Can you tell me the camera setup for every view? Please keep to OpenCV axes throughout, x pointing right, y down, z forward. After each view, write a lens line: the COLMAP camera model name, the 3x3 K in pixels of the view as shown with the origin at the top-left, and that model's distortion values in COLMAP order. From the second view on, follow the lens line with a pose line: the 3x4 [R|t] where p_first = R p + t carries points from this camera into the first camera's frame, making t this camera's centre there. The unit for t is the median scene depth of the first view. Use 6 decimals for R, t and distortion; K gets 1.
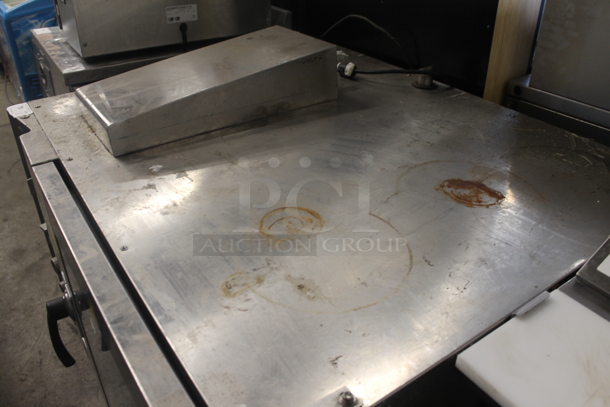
lens RADIAL K [[510.3, 0, 306.4], [0, 510.3, 203.3], [0, 0, 1]] dist [-0.145695, 0.100224]
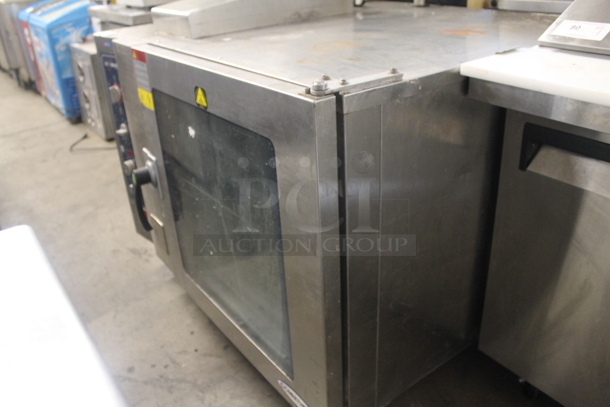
lens RADIAL K [[510.3, 0, 304.8], [0, 510.3, 200.2], [0, 0, 1]] dist [-0.145695, 0.100224]
pose [[0.997728, -0.067184, -0.005069, -0.037867], [0.066440, 0.993585, -0.091511, 0.163849], [0.011185, 0.090966, 0.995791, -0.095447]]
